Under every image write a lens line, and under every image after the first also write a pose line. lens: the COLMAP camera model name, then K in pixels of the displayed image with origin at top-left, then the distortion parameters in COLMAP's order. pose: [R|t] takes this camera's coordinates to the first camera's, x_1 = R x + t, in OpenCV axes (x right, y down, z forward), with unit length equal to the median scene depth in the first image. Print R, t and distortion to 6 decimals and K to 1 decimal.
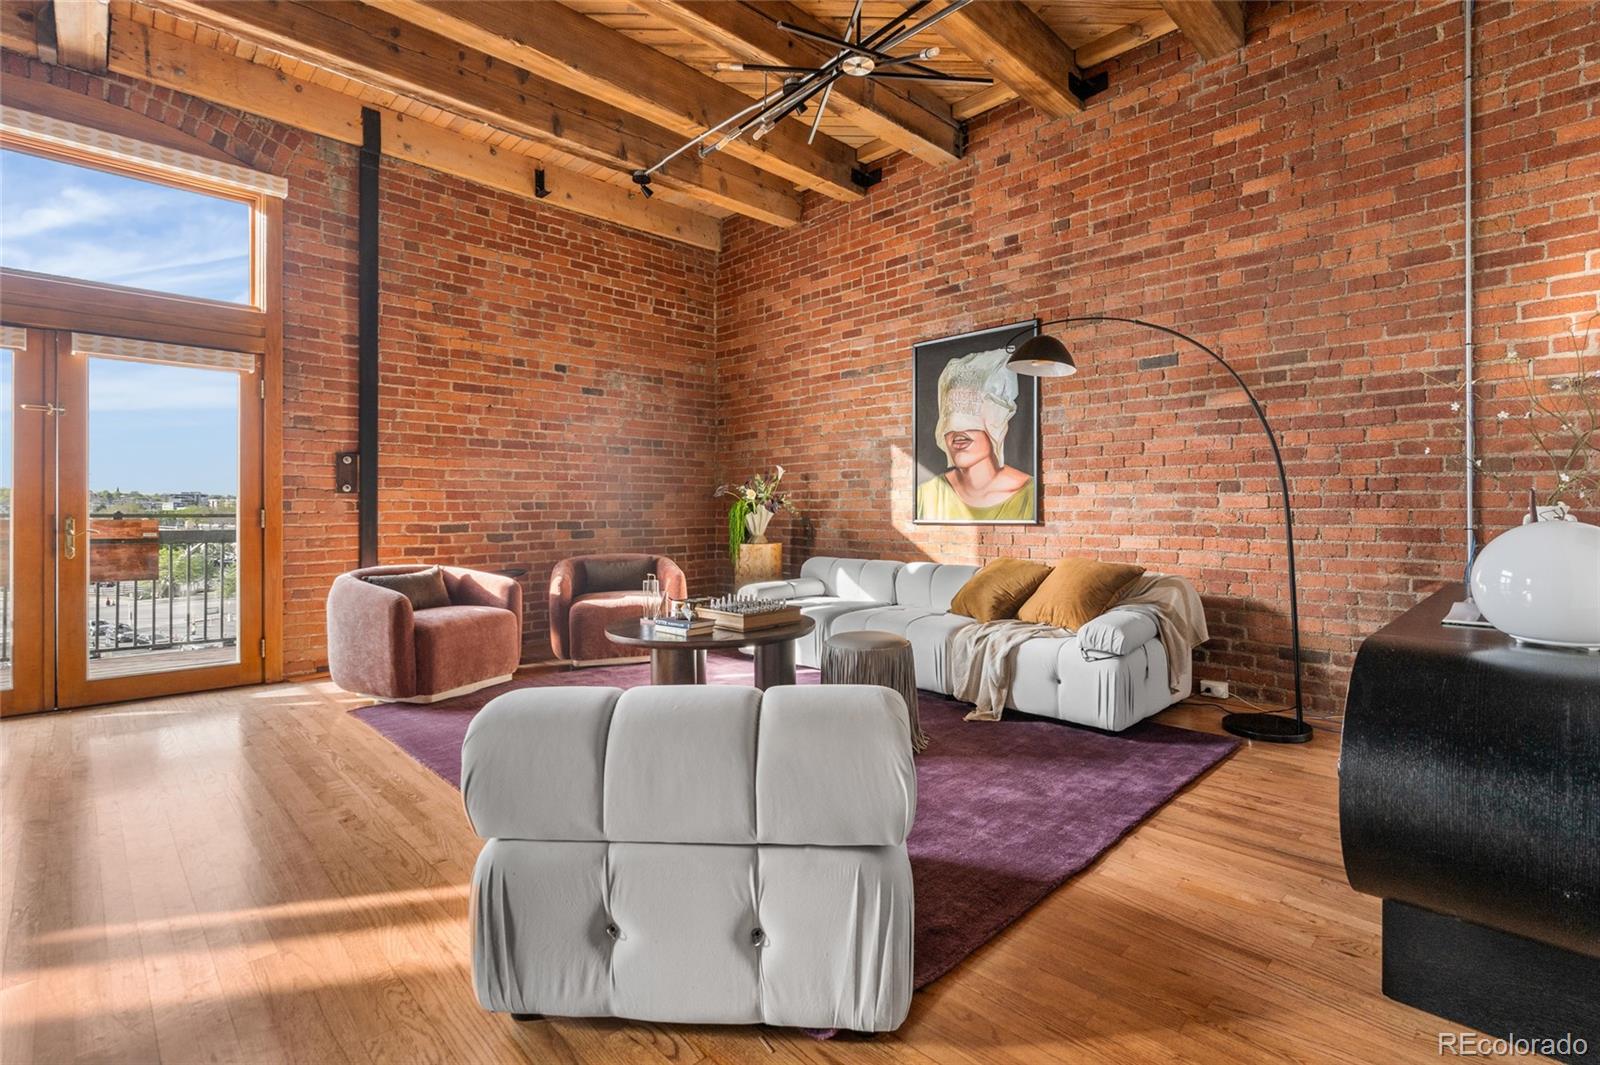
lens RADIAL K [[750.3, 0, 800.2], [0, 750.3, 511.7], [0, 0, 1]] dist [0.000374, -0.001302]
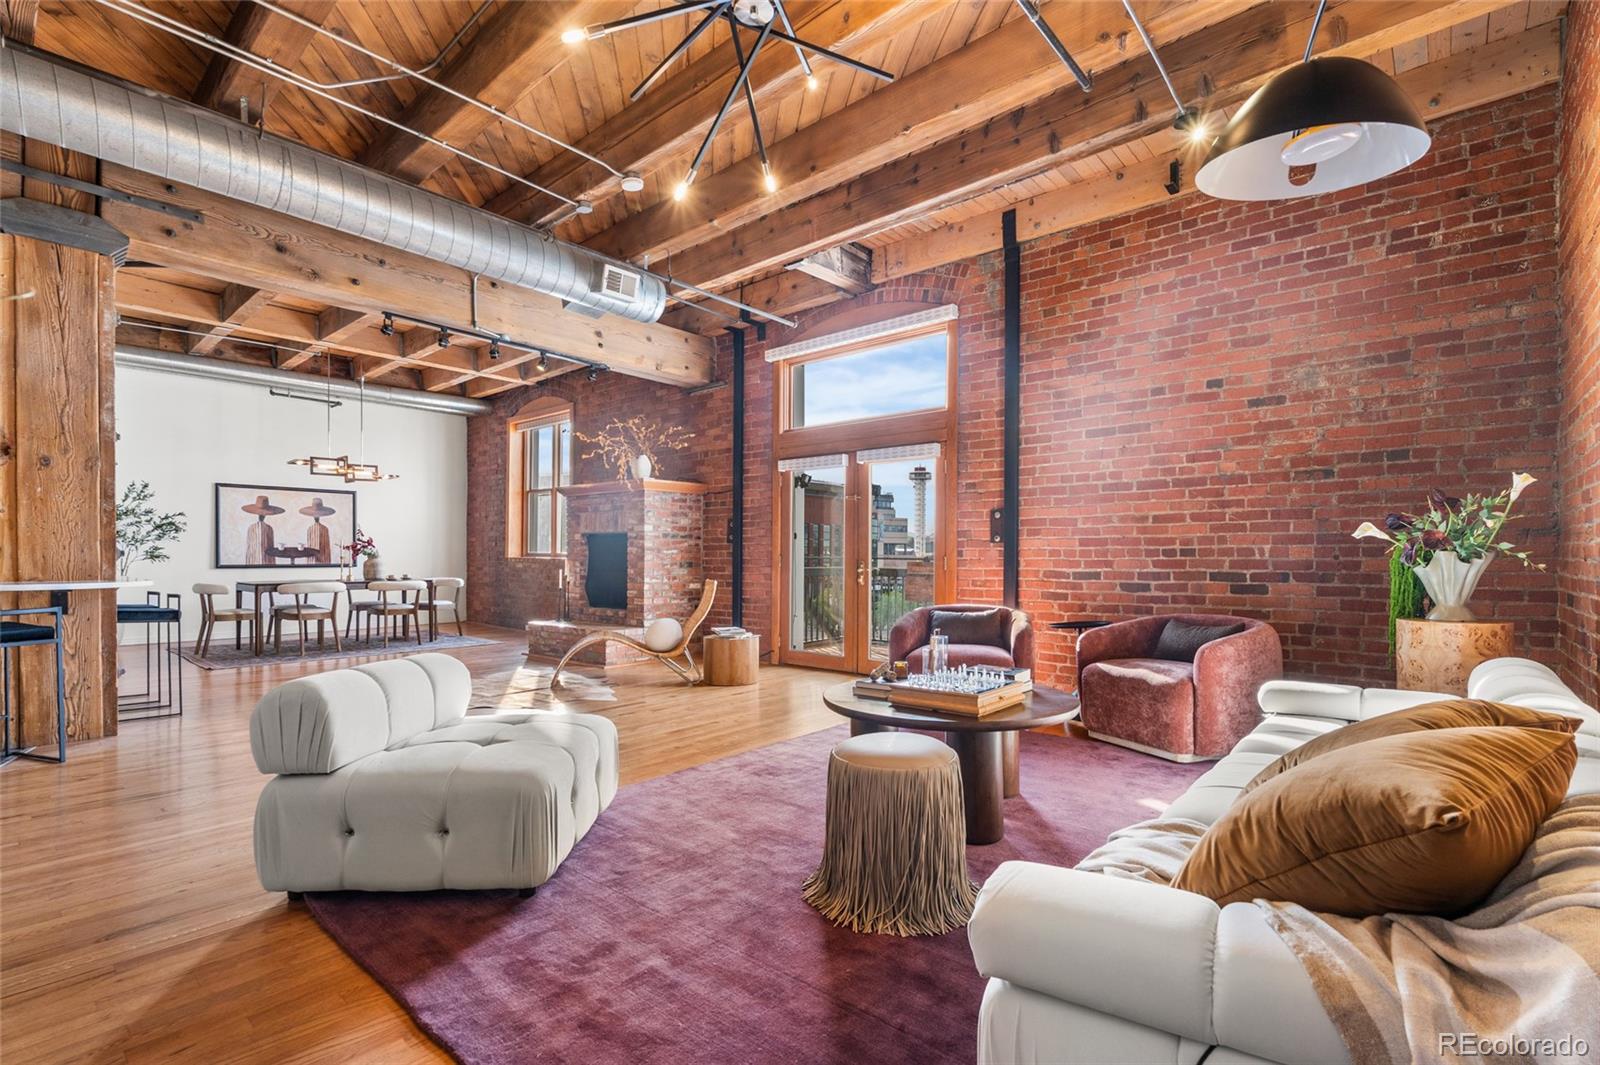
lens RADIAL K [[717.7, 0, 795.3], [0, 717.7, 557.1], [0, 0, 1]] dist [-0.002550, 0.000300]
pose [[0.086894, 0.003683, -0.996211, 0.497646], [-0.002477, 0.999991, 0.003481, -0.005288], [0.996214, 0.002166, 0.086903, 0.571114]]
